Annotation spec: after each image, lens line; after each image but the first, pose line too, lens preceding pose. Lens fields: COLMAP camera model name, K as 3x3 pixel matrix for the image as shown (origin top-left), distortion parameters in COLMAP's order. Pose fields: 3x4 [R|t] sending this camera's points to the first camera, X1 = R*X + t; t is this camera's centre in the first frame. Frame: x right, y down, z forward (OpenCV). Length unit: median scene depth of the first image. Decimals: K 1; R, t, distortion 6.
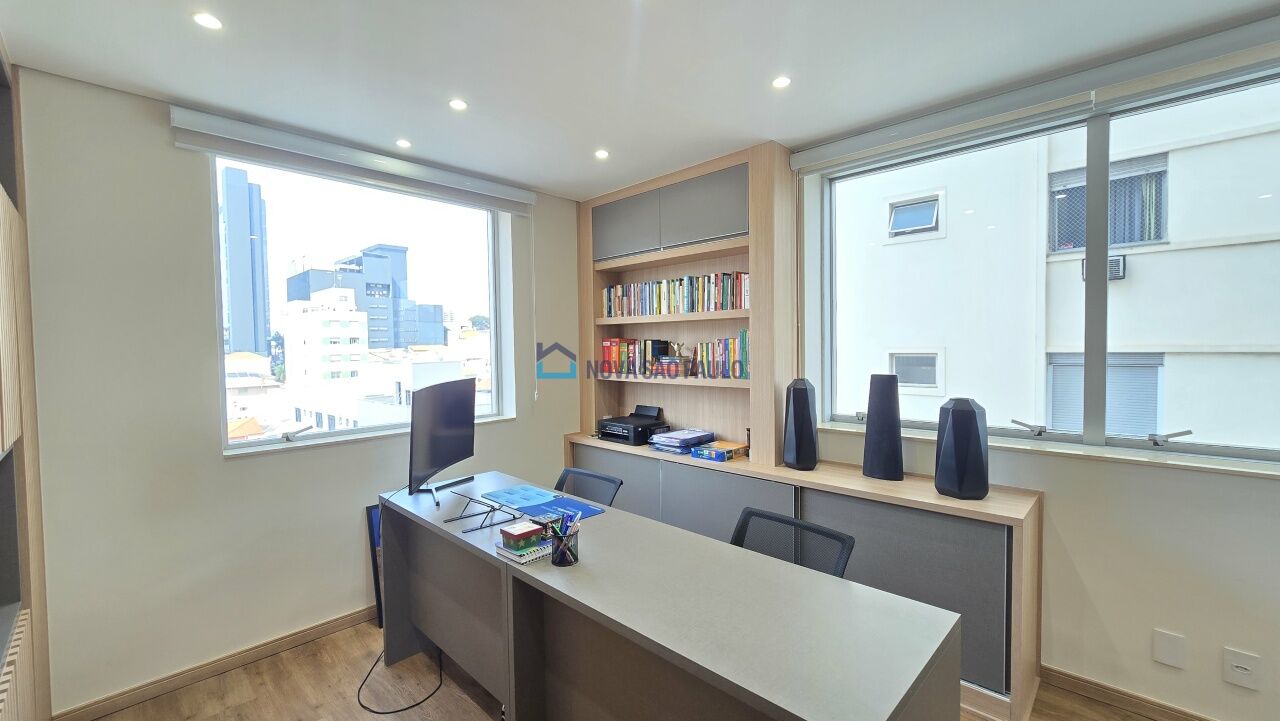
lens RADIAL K [[522.8, 0, 635.3], [0, 522.8, 364.1], [0, 0, 1]] dist [0.001250, -0.000367]
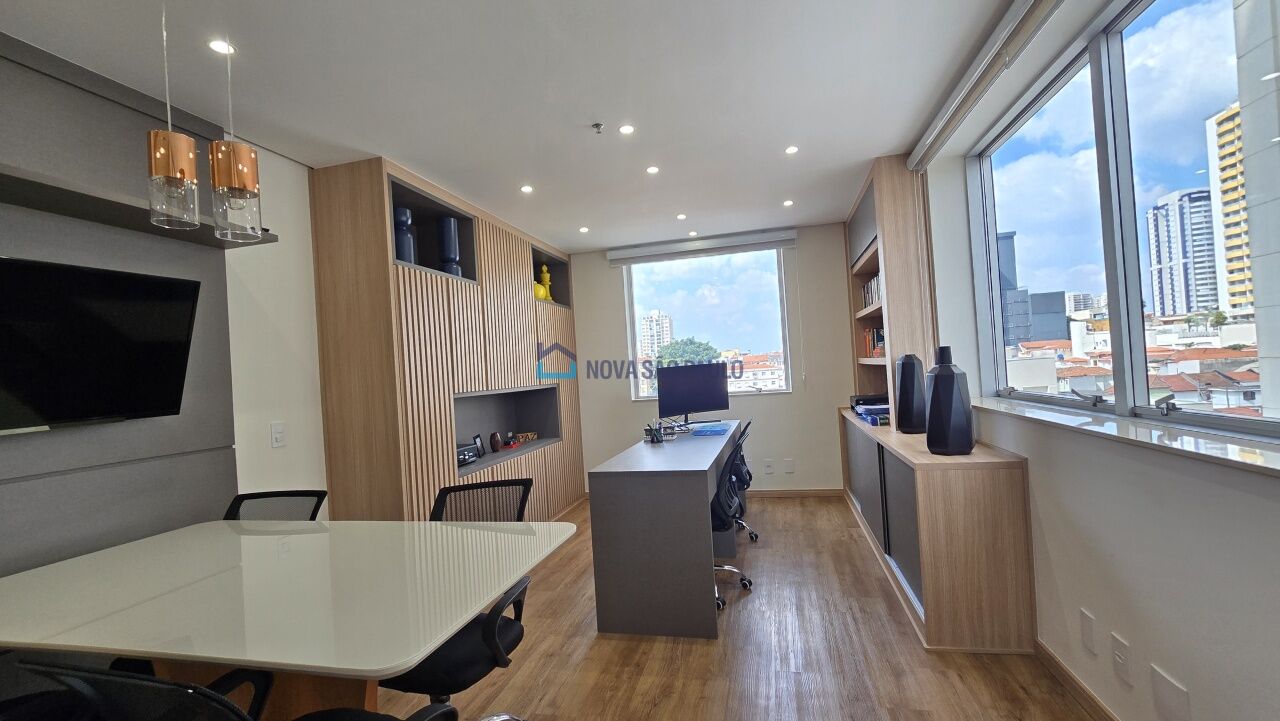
lens RADIAL K [[522.8, 0, 636.1], [0, 522.8, 365.8], [0, 0, 1]] dist [0.001250, -0.000367]
pose [[0.510954, -0.024302, -0.859264, 0.762798], [0.024308, 0.999609, -0.013816, 0.041628], [0.859264, -0.013828, 0.511345, -0.075982]]
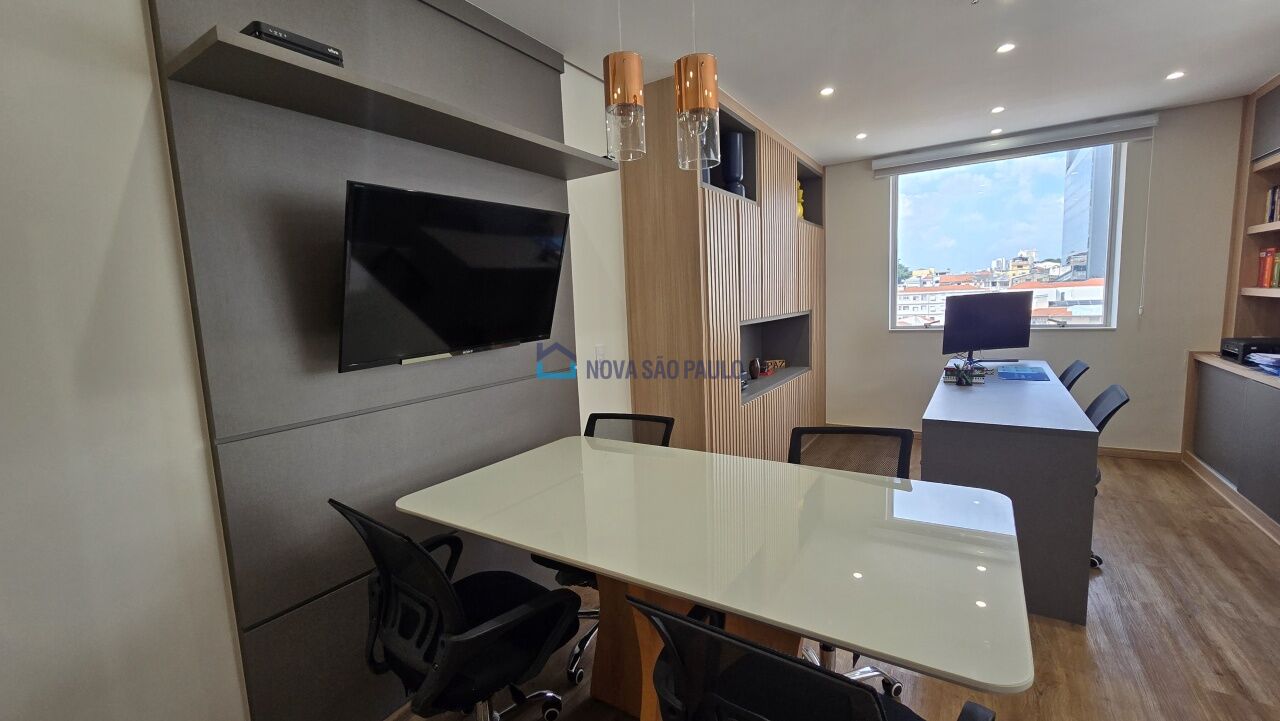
lens RADIAL K [[522.8, 0, 650.5], [0, 522.8, 356.9], [0, 0, 1]] dist [0.001250, -0.000367]
pose [[0.209820, 0.113711, -0.971105, 0.657251], [0.005621, 0.993057, 0.117496, 0.024949], [0.977724, -0.030111, 0.207724, -0.215129]]
